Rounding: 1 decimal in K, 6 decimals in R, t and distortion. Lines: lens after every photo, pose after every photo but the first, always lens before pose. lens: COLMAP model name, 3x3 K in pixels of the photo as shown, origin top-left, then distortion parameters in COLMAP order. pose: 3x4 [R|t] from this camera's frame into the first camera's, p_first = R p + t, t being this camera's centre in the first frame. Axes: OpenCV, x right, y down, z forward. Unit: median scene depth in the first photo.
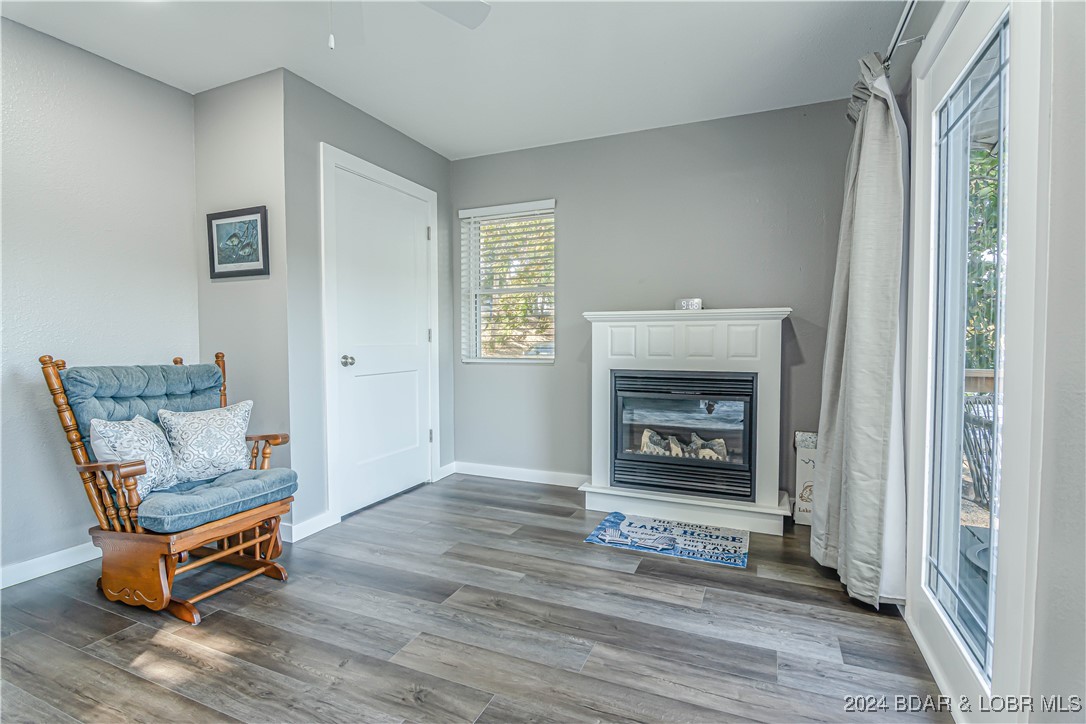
lens RADIAL K [[522.3, 0, 538.7], [0, 522.3, 359.6], [0, 0, 1]] dist [-0.011016, -0.001723]
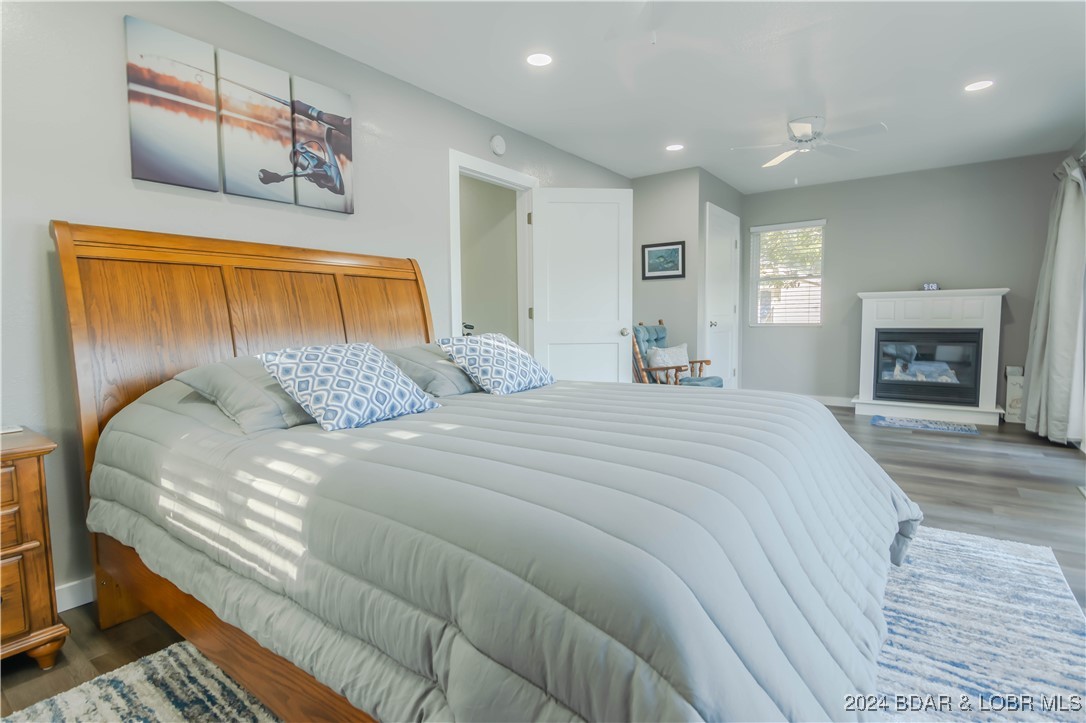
lens RADIAL K [[522.8, 0, 543.4], [0, 522.8, 353.8], [0, 0, 1]] dist [-0.004929, -0.000822]
pose [[0.977092, 0.001913, -0.212811, -0.583697], [0.006078, 0.999301, 0.036890, 0.036210], [0.212733, -0.037338, 0.976397, -0.902075]]
